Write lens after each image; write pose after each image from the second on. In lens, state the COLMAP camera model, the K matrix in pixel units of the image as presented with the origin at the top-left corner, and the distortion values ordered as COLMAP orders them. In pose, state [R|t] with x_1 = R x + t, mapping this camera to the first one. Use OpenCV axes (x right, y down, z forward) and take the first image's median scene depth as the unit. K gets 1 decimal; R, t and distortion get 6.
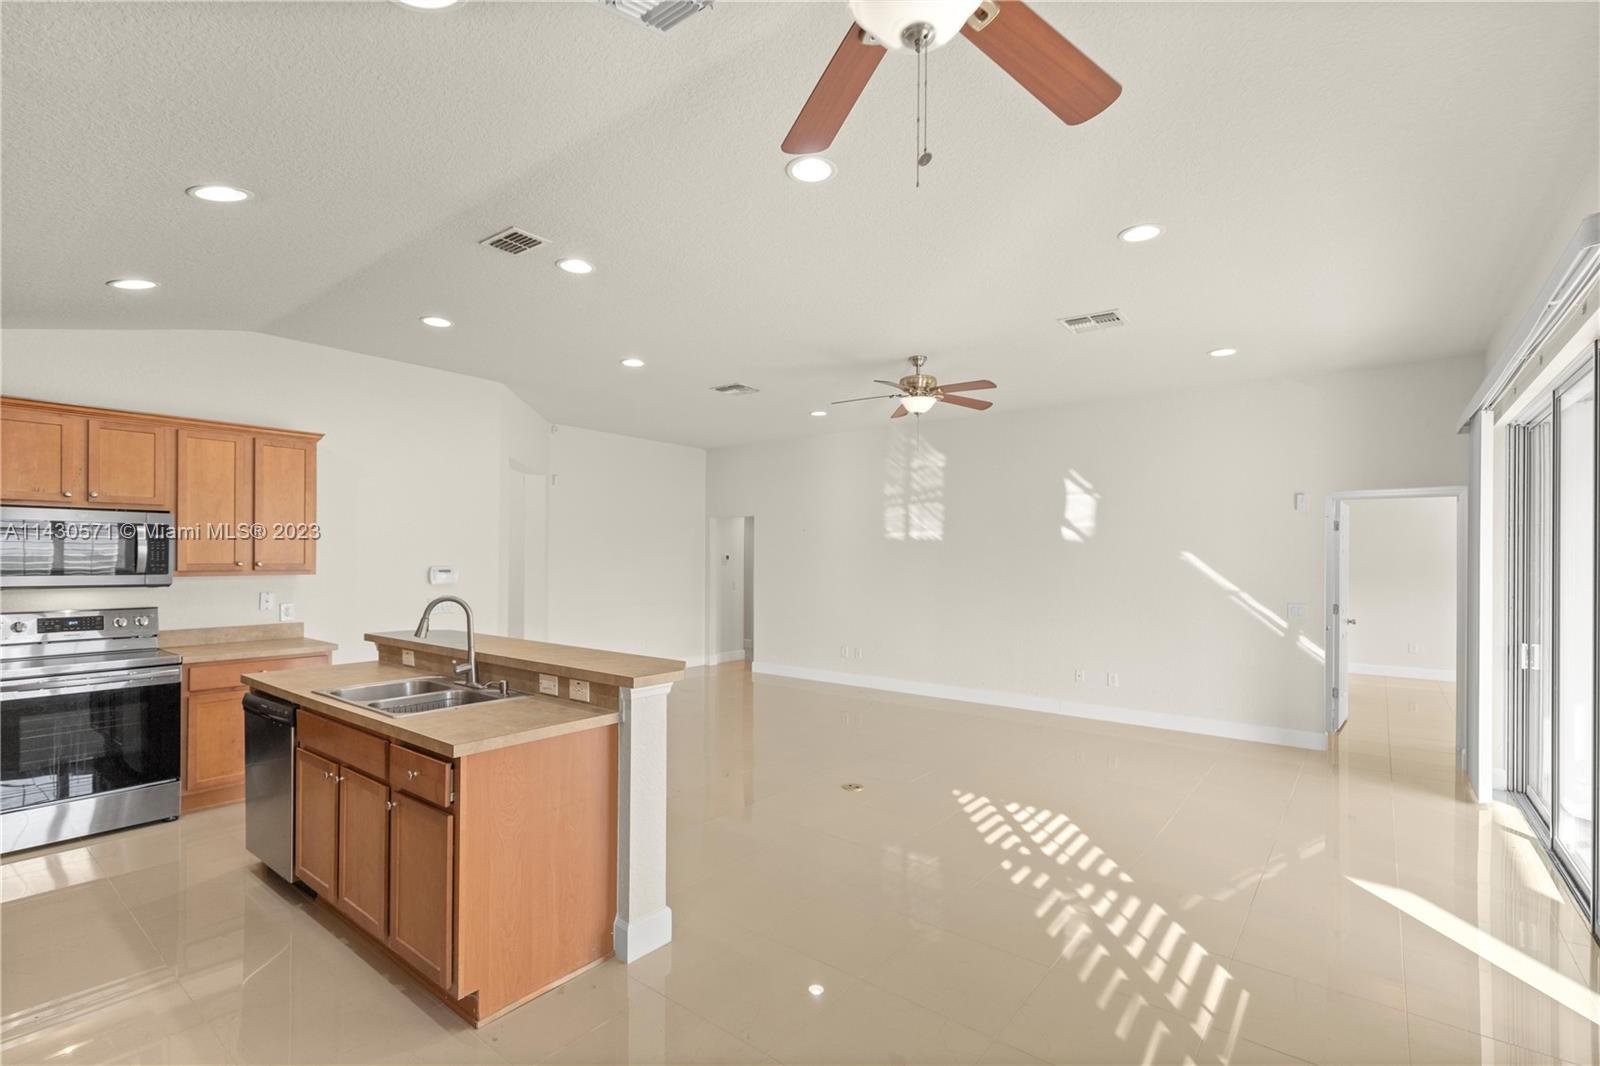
lens RADIAL K [[724.2, 0, 805.0], [0, 724.2, 548.2], [0, 0, 1]] dist [-0.000786, -0.000097]
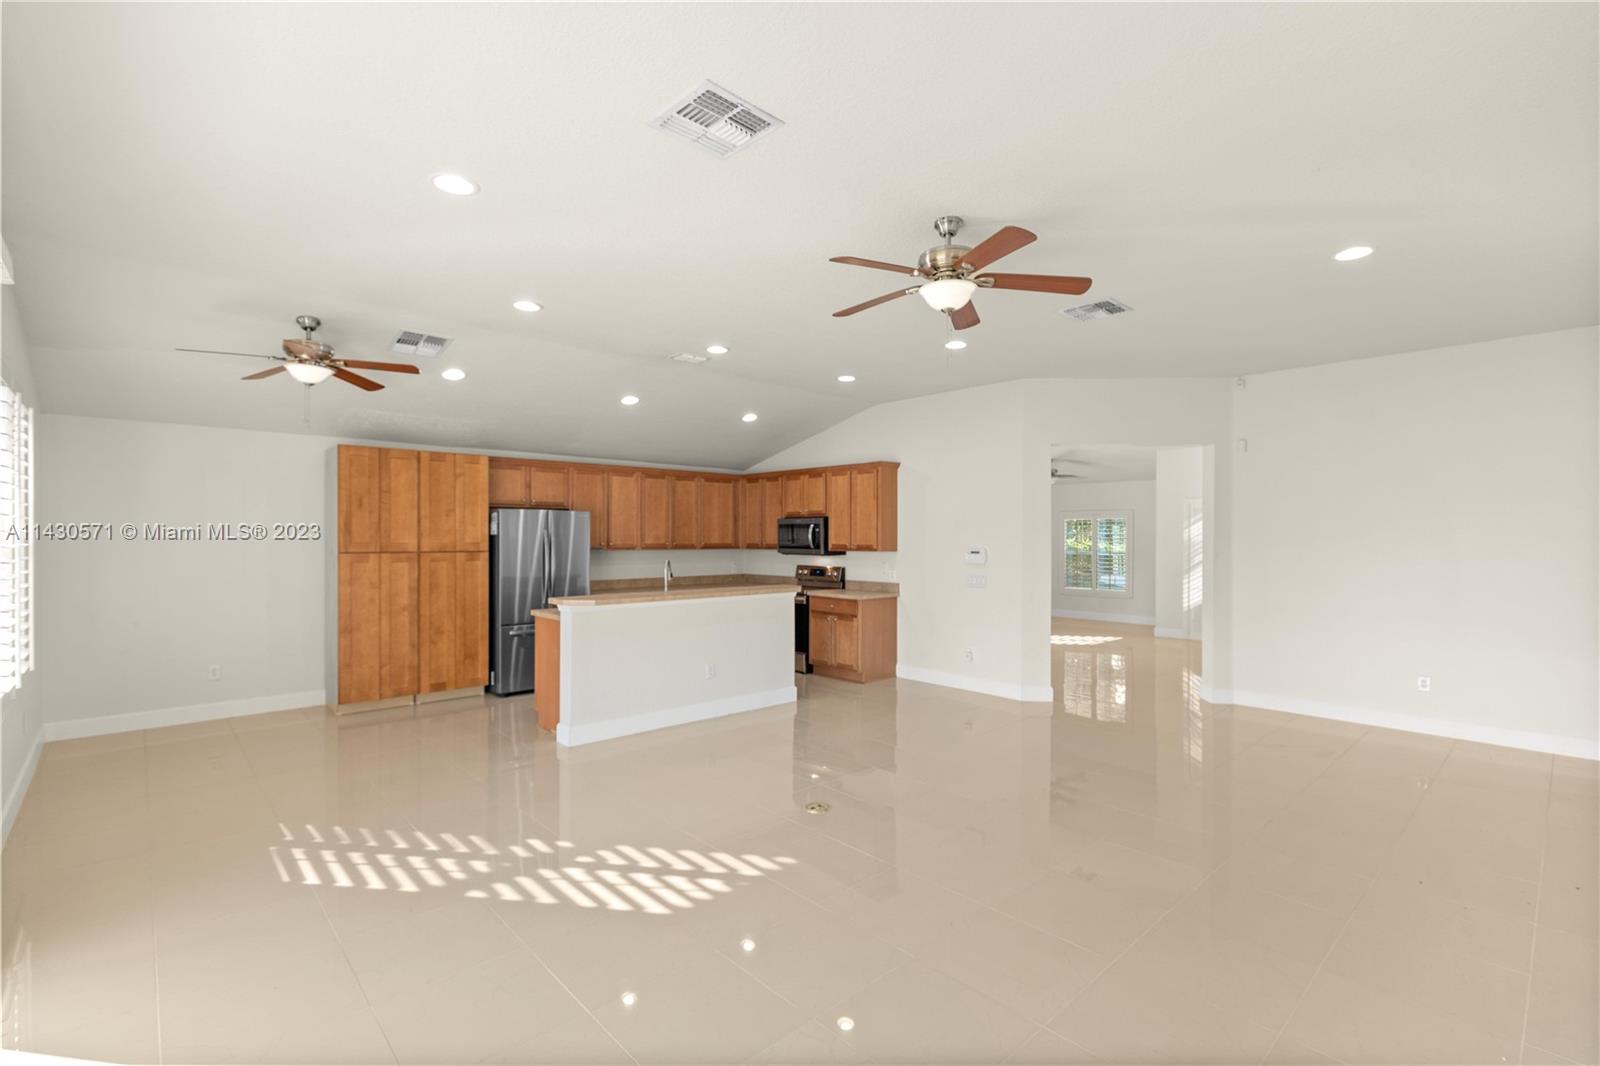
lens RADIAL K [[724.2, 0, 803.9], [0, 724.2, 537.5], [0, 0, 1]] dist [-0.000786, -0.000097]
pose [[-0.154656, -0.005501, -0.987953, 1.059406], [0.006493, 0.999957, -0.006585, 0.017400], [0.987947, -0.007433, -0.154613, 1.287785]]
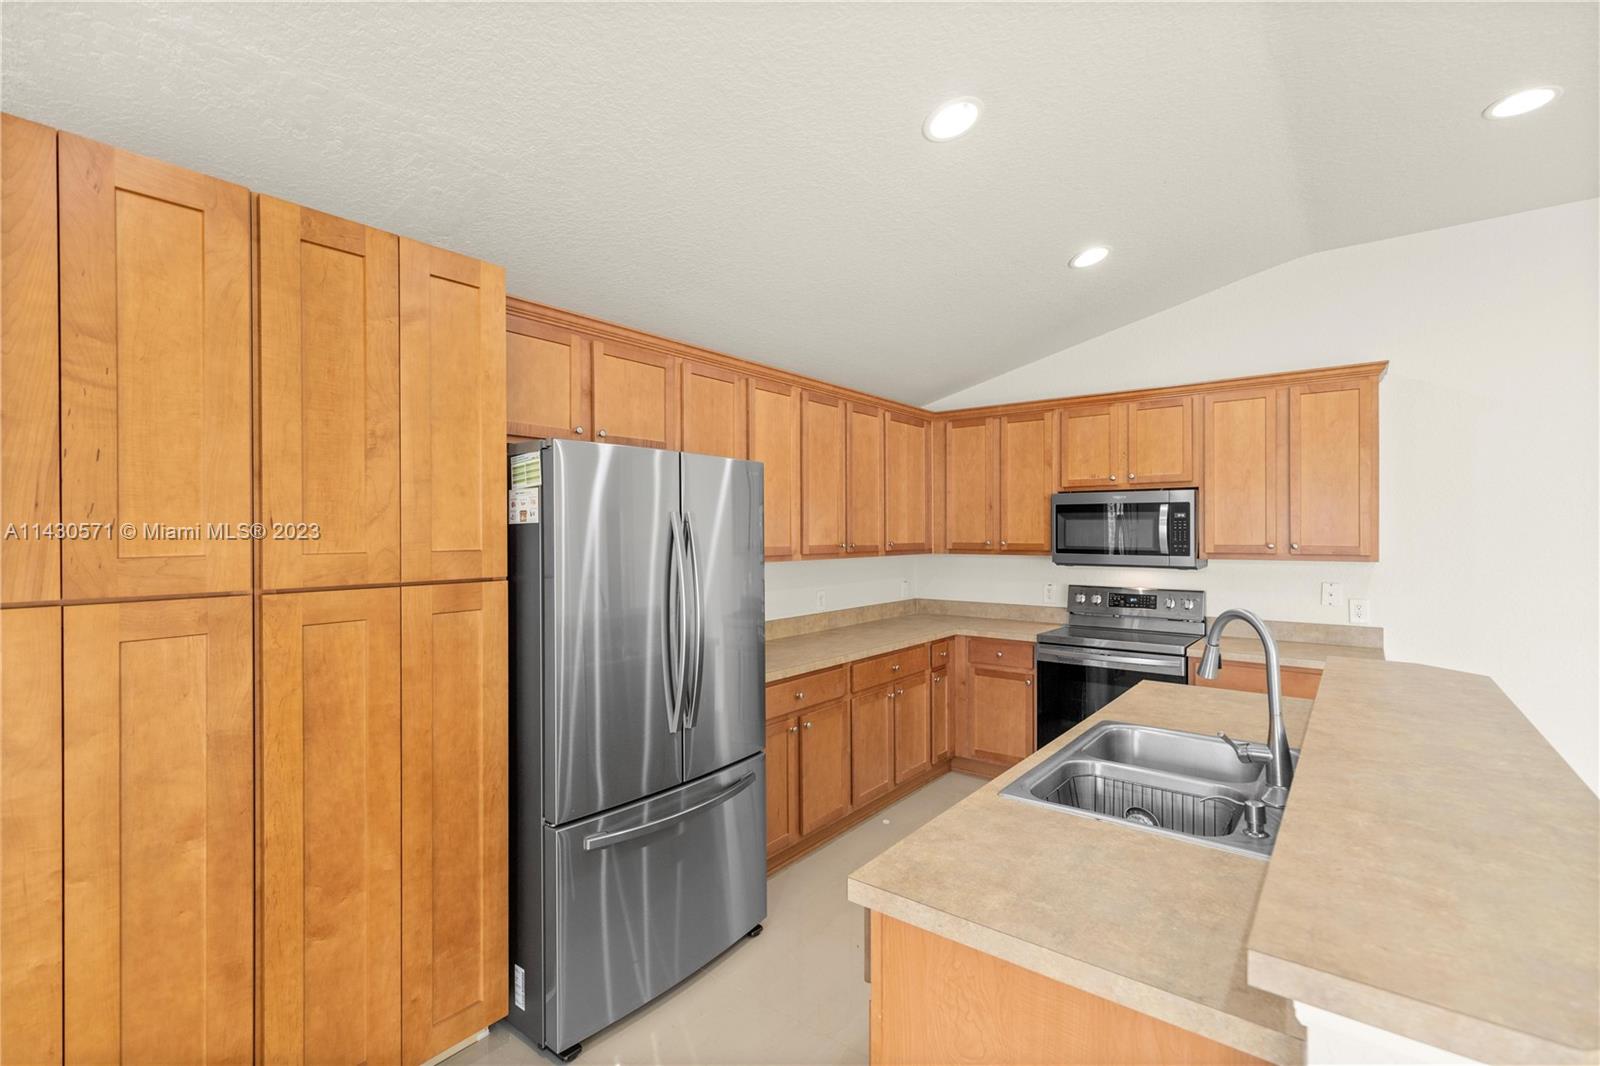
lens RADIAL K [[724.2, 0, 802.4], [0, 724.2, 532.1], [0, 0, 1]] dist [-0.000786, -0.000097]
pose [[-0.002959, -0.004276, -0.999986, 0.039011], [0.009664, 0.999944, -0.004305, 0.004861], [0.999949, -0.009676, -0.002918, 0.525219]]
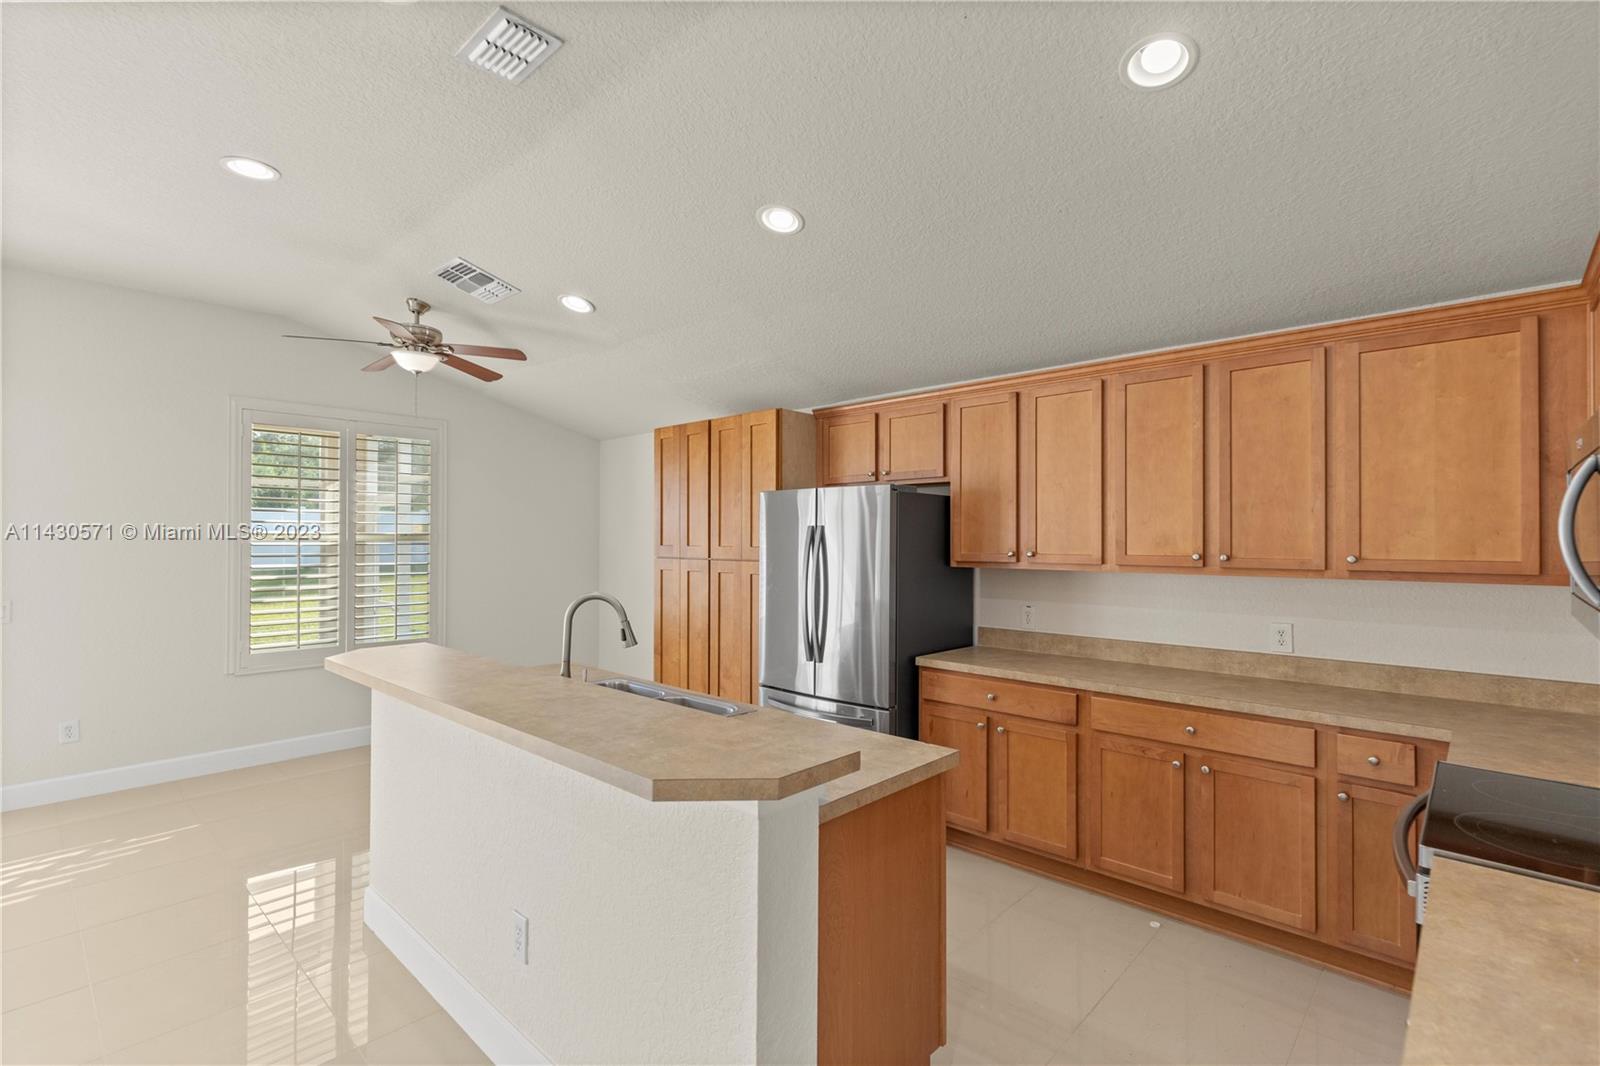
lens RADIAL K [[724.2, 0, 784.6], [0, 724.2, 531.2], [0, 0, 1]] dist [-0.000786, -0.000097]
pose [[-0.993499, -0.005207, 0.113723, -0.610271], [-0.007643, 0.999750, -0.020997, 0.010788], [-0.113585, -0.021729, -0.993291, 1.359086]]
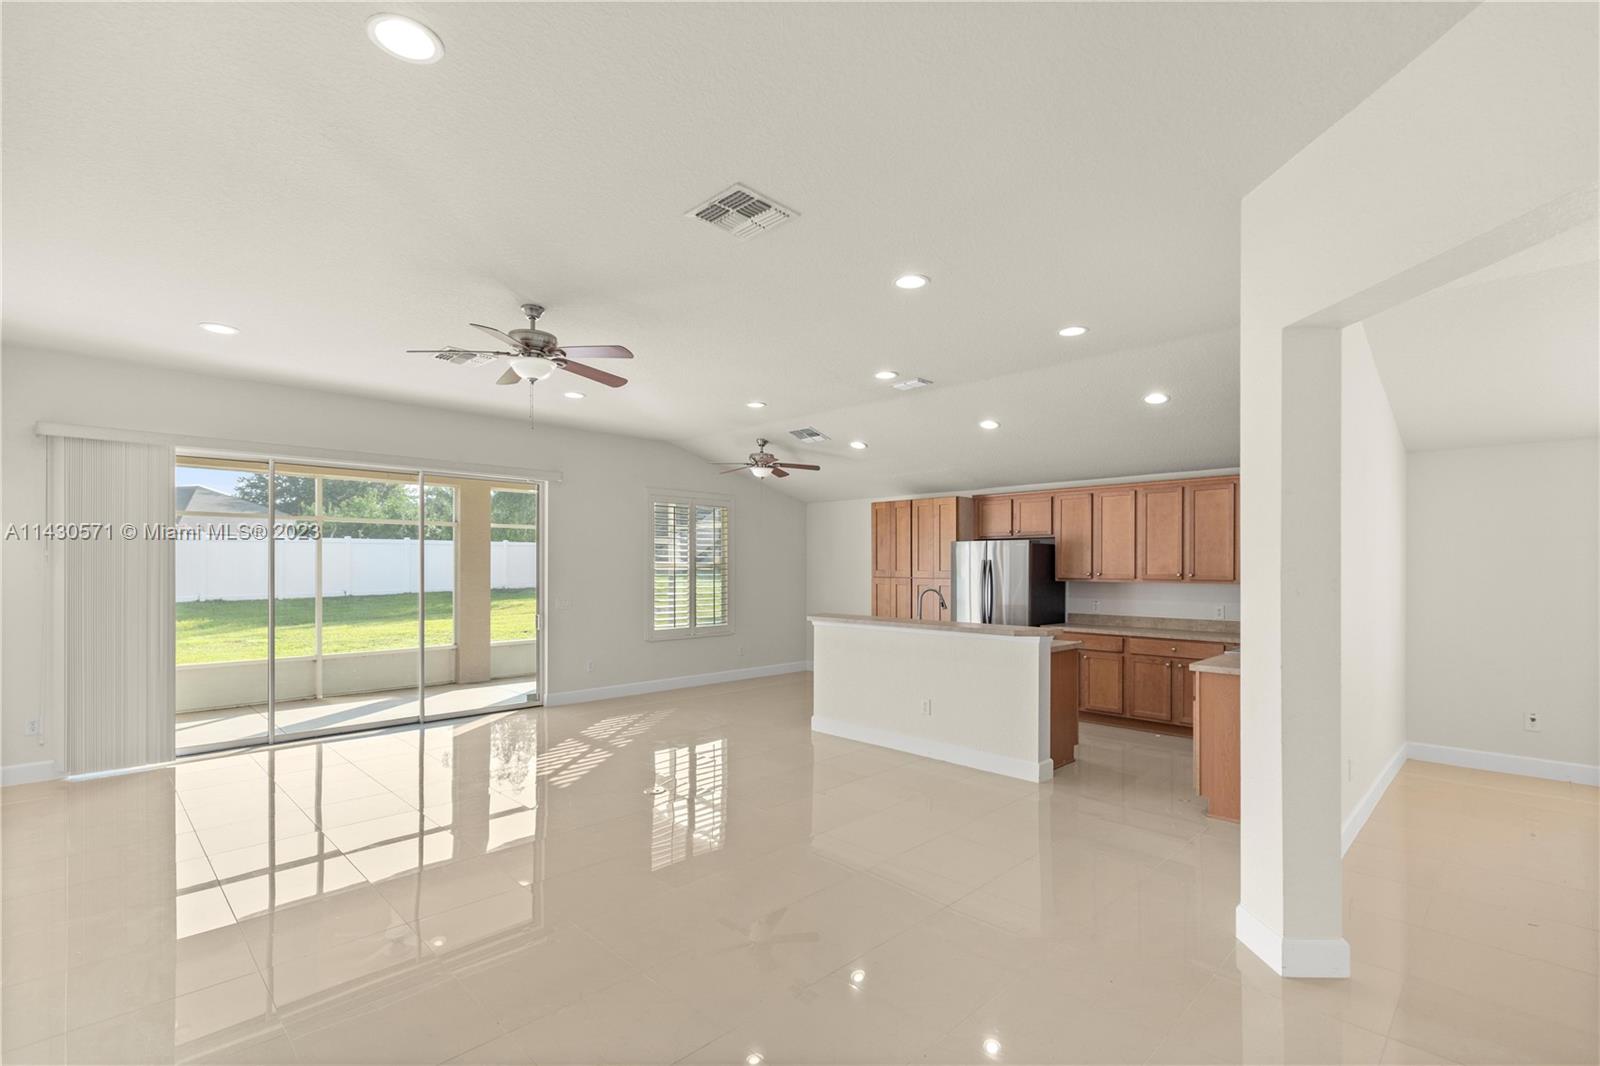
lens RADIAL K [[724.2, 0, 783.5], [0, 724.2, 565.7], [0, 0, 1]] dist [-0.000786, -0.000097]
pose [[-0.988945, -0.004645, 0.148212, -0.311589], [-0.005955, 0.999947, -0.008396, 0.016640], [-0.148165, -0.009186, -0.988920, 2.303653]]
